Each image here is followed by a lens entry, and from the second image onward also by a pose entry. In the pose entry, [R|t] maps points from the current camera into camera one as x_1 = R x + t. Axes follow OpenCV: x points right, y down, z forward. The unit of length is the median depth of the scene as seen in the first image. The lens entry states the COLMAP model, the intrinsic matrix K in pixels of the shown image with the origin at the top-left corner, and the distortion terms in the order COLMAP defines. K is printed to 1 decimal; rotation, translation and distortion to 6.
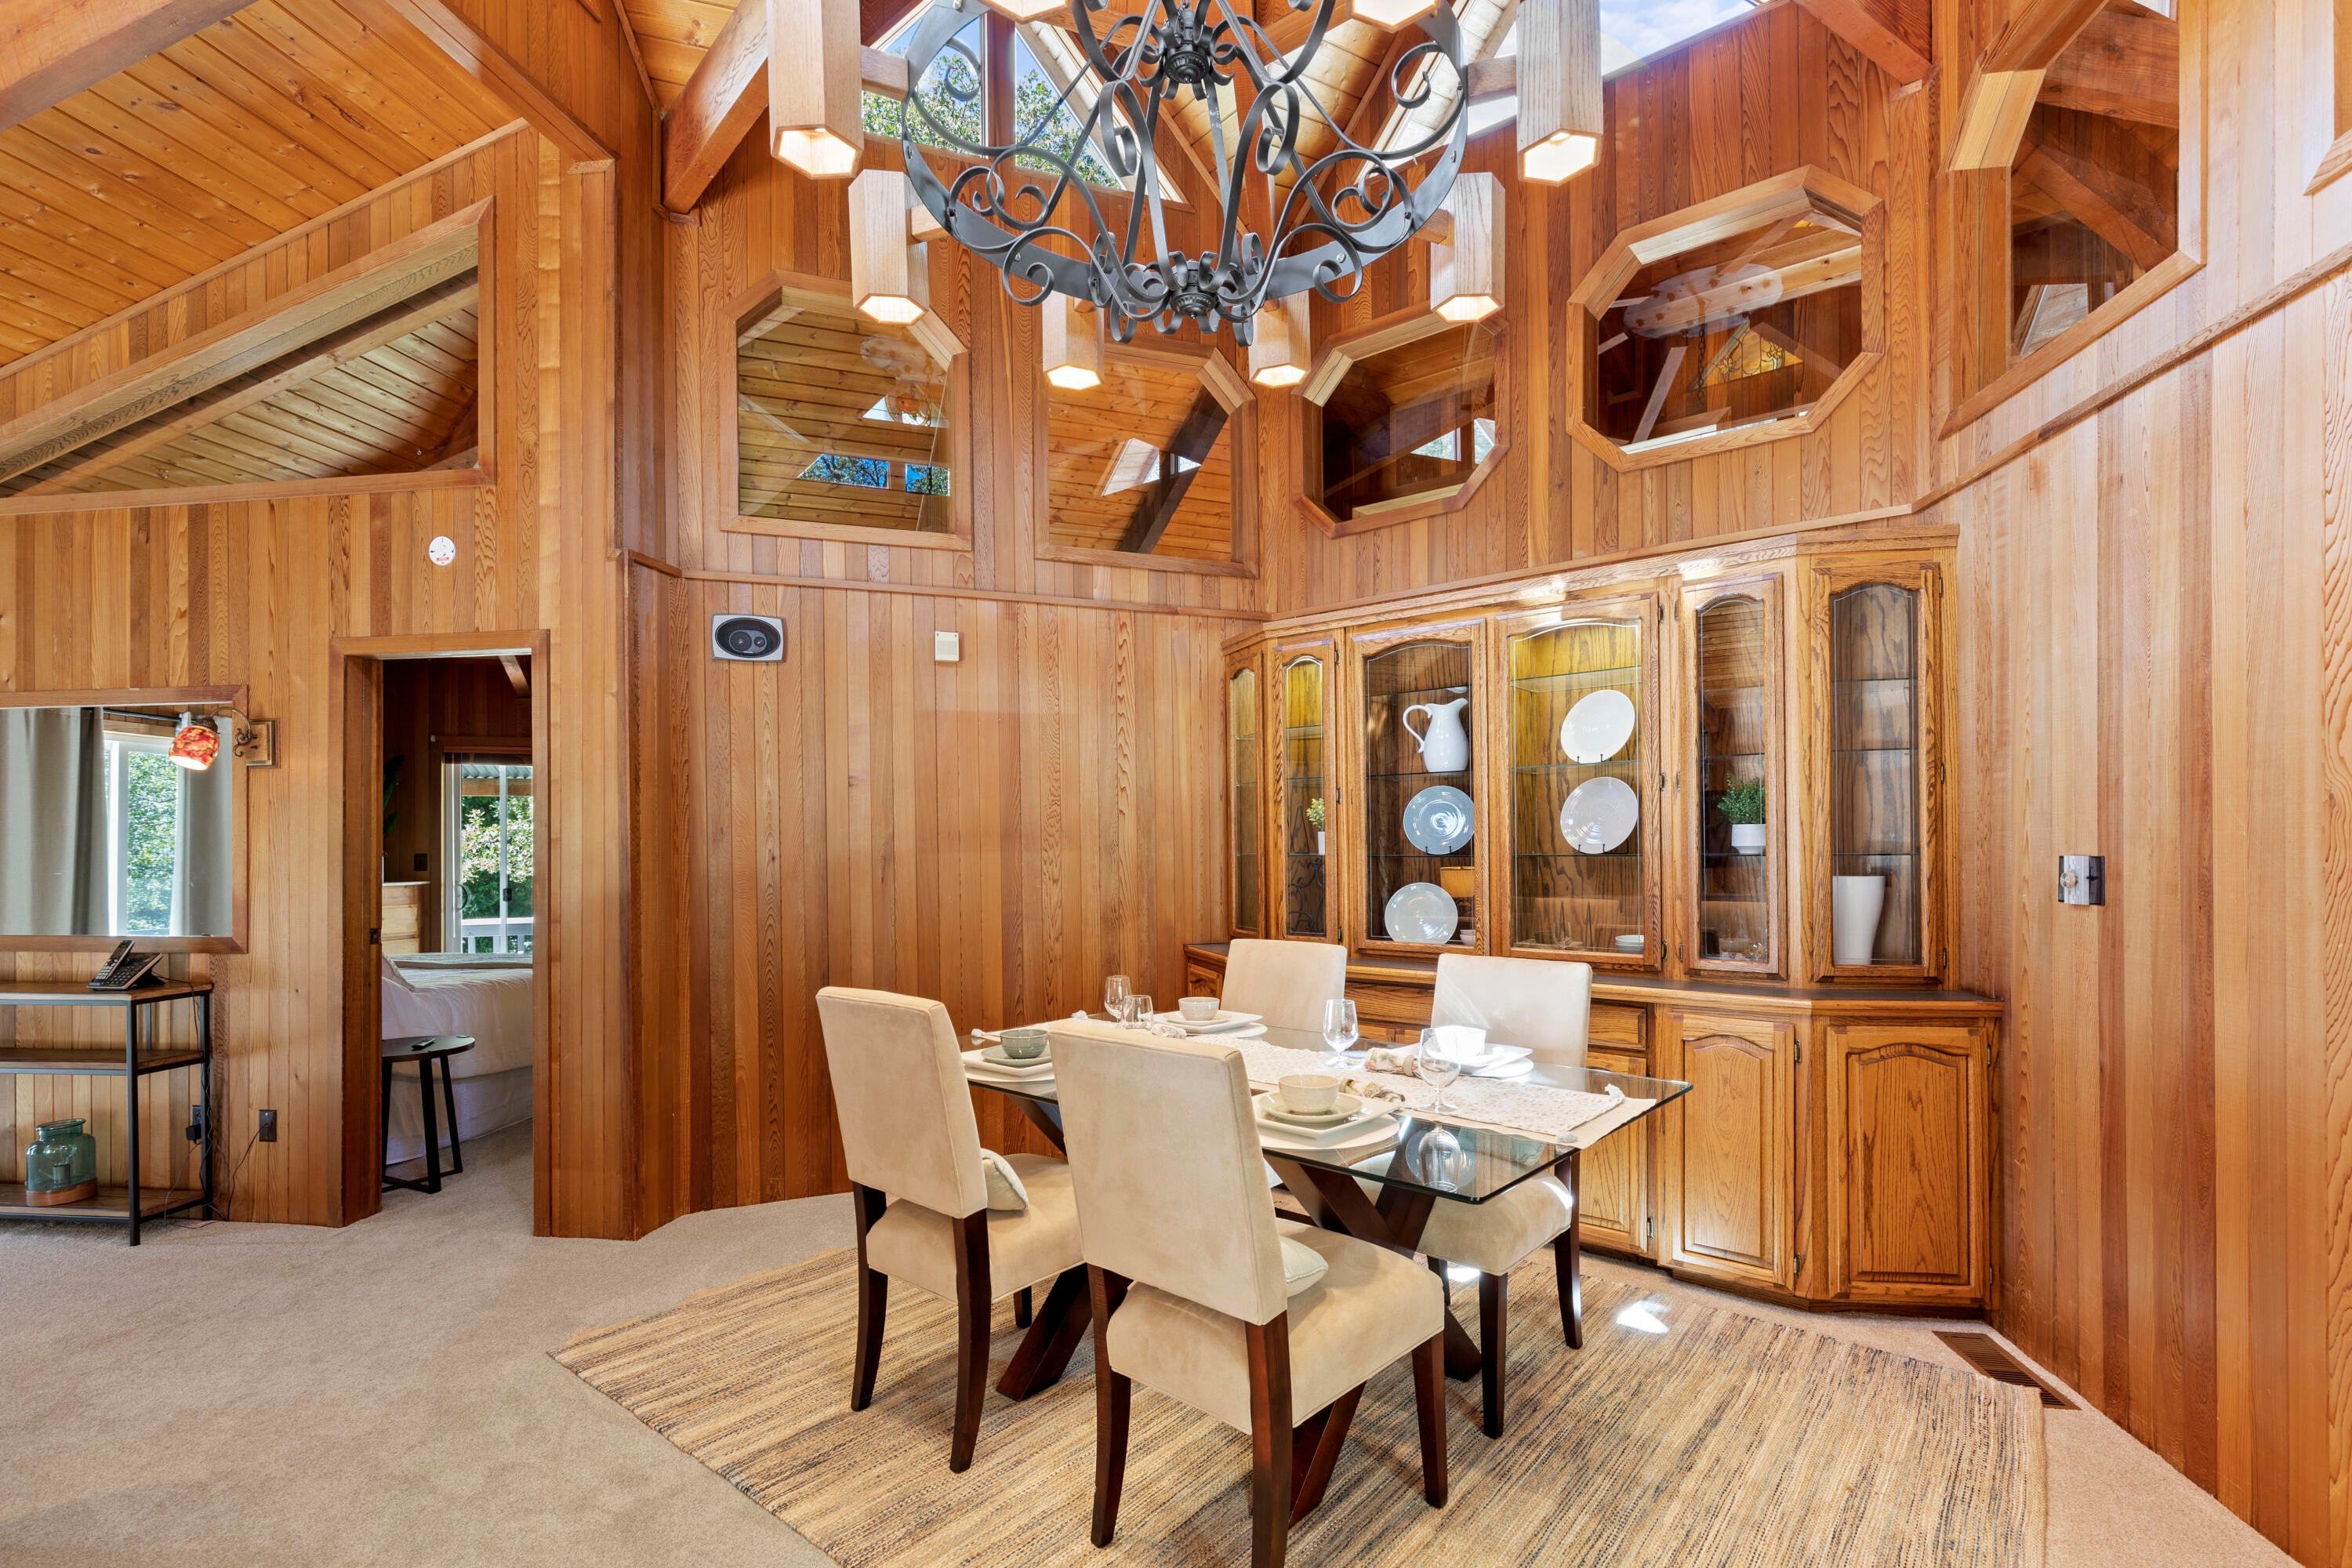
lens RADIAL K [[1121.0, 0, 1171.8], [0, 1121.0, 834.9], [0, 0, 1]] dist [0.001426, 0.000169]
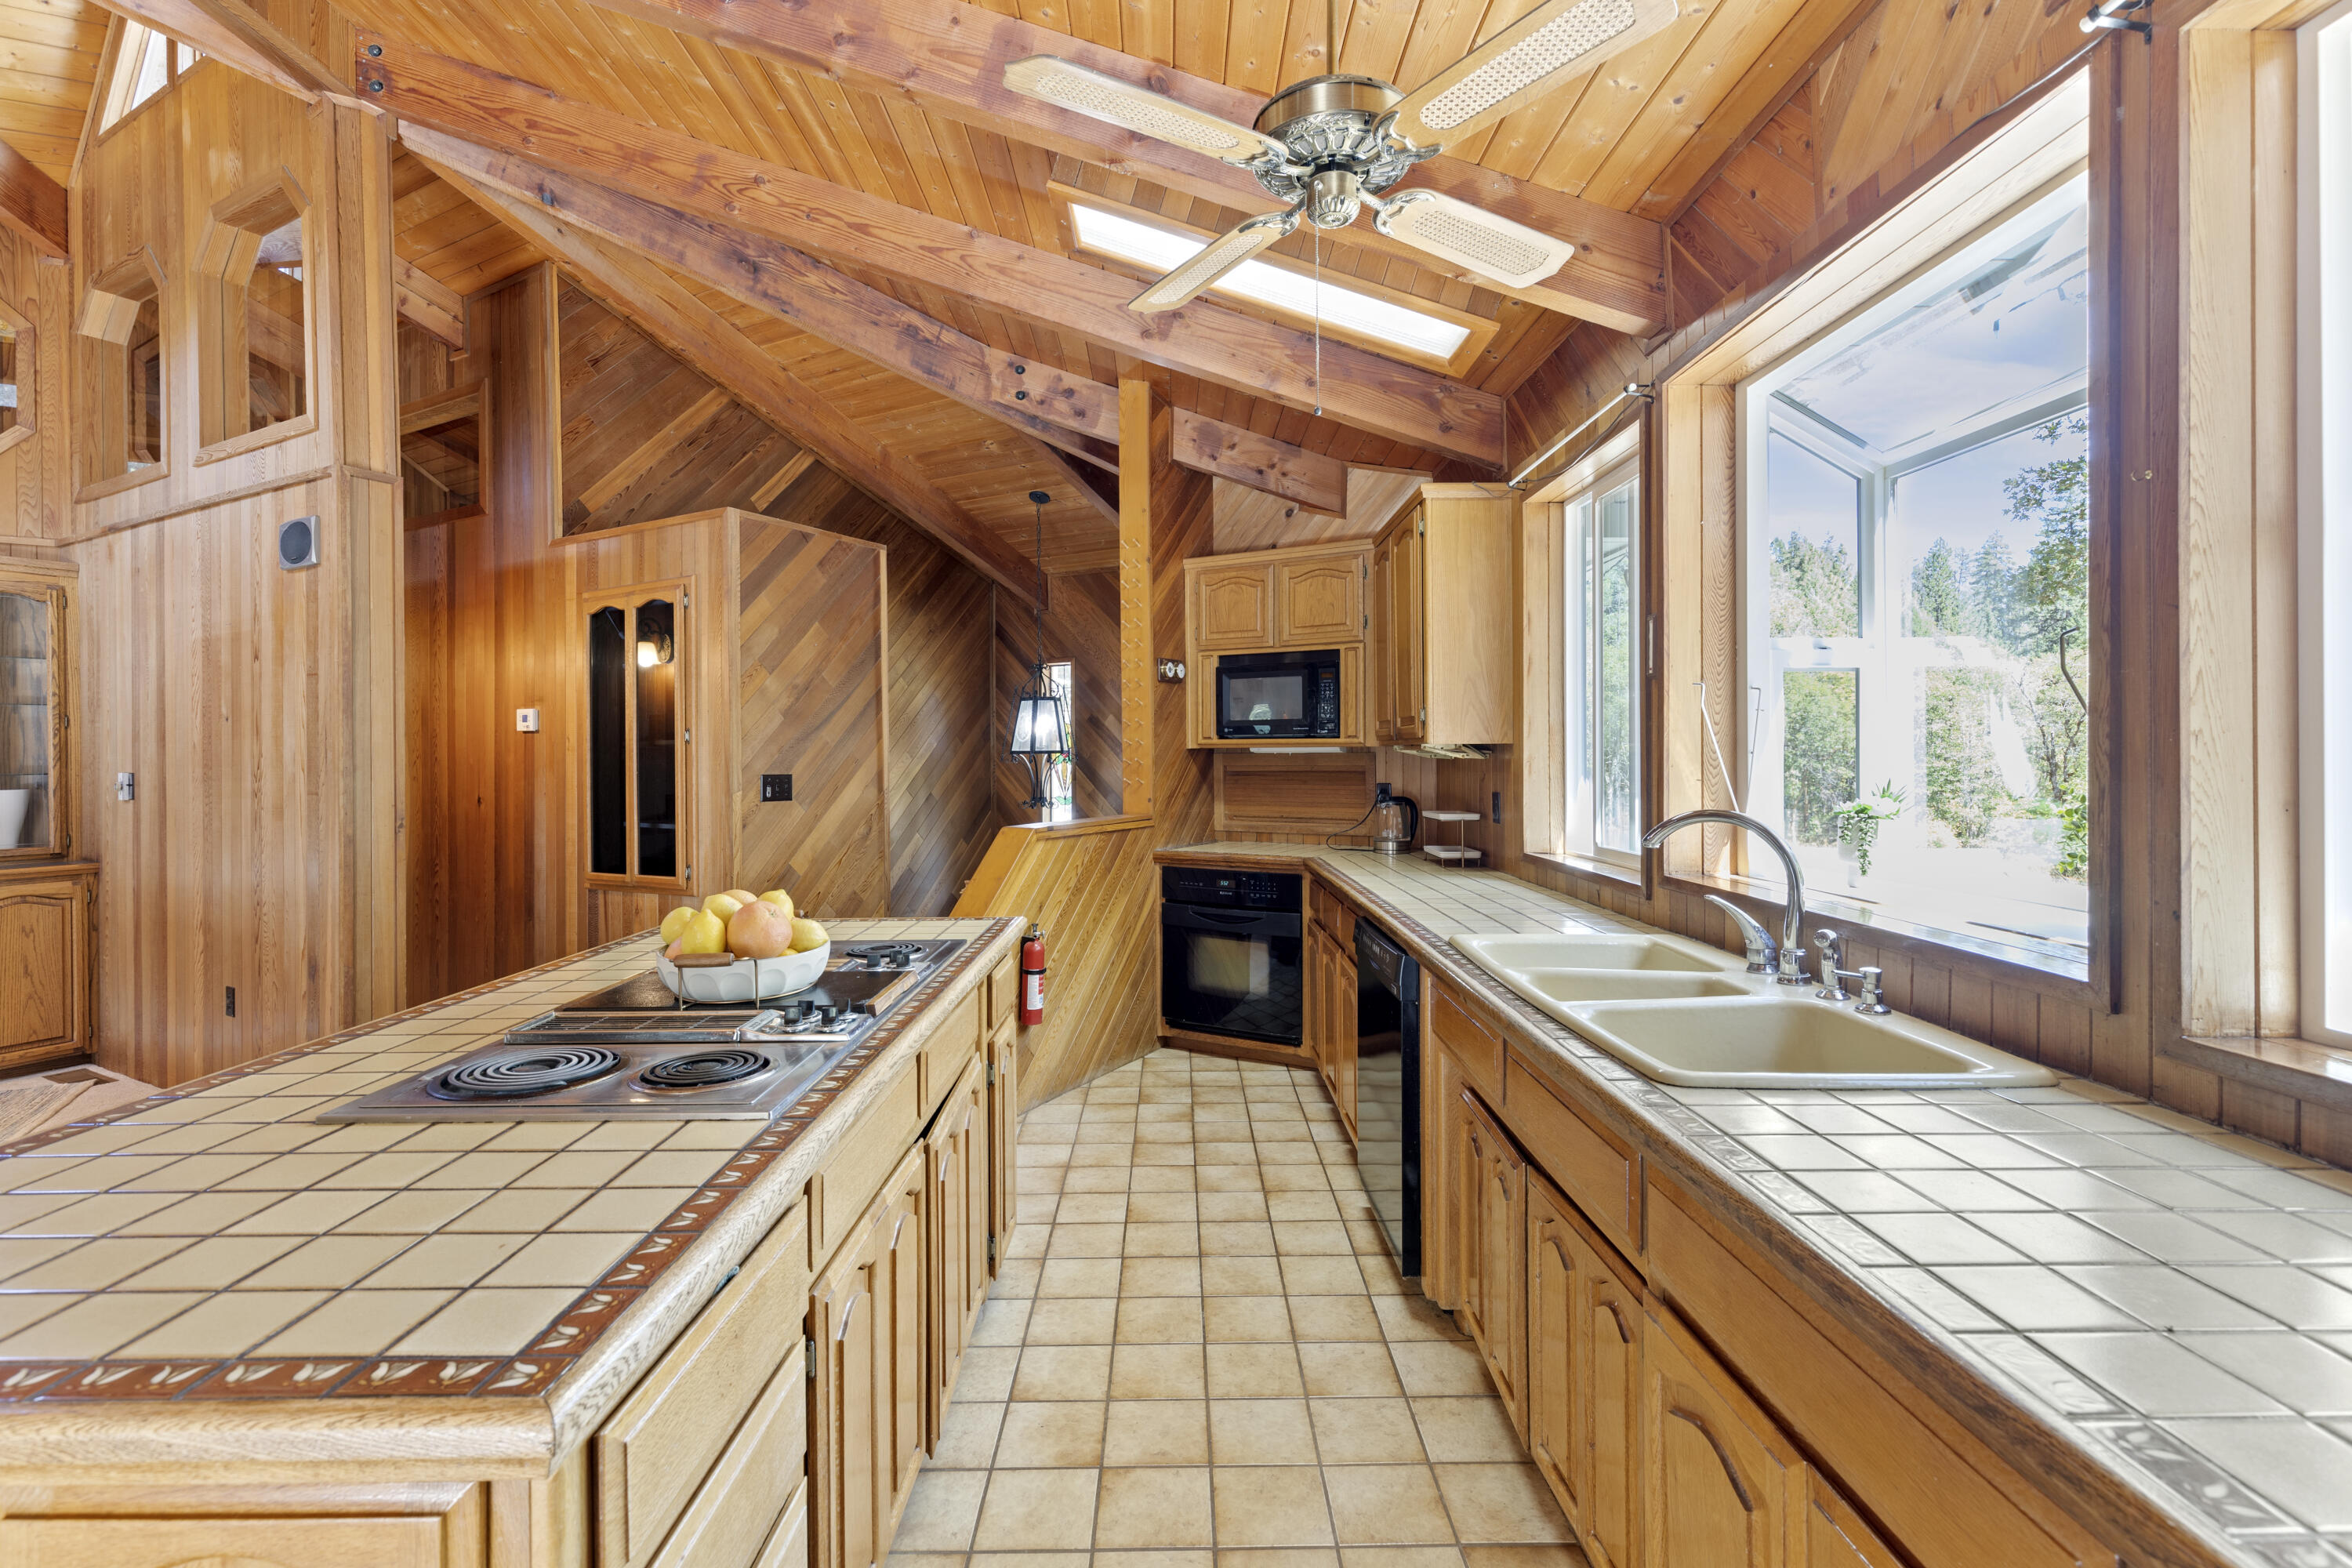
lens RADIAL K [[1059.8, 0, 1179.5], [0, 1059.8, 751.6], [0, 0, 1]] dist [0.002706, 0.000326]
pose [[0.336344, 0.005409, 0.941724, -0.188760], [0.003757, 0.999968, -0.007085, 0.003018], [-0.941732, 0.005921, 0.336313, -0.983277]]
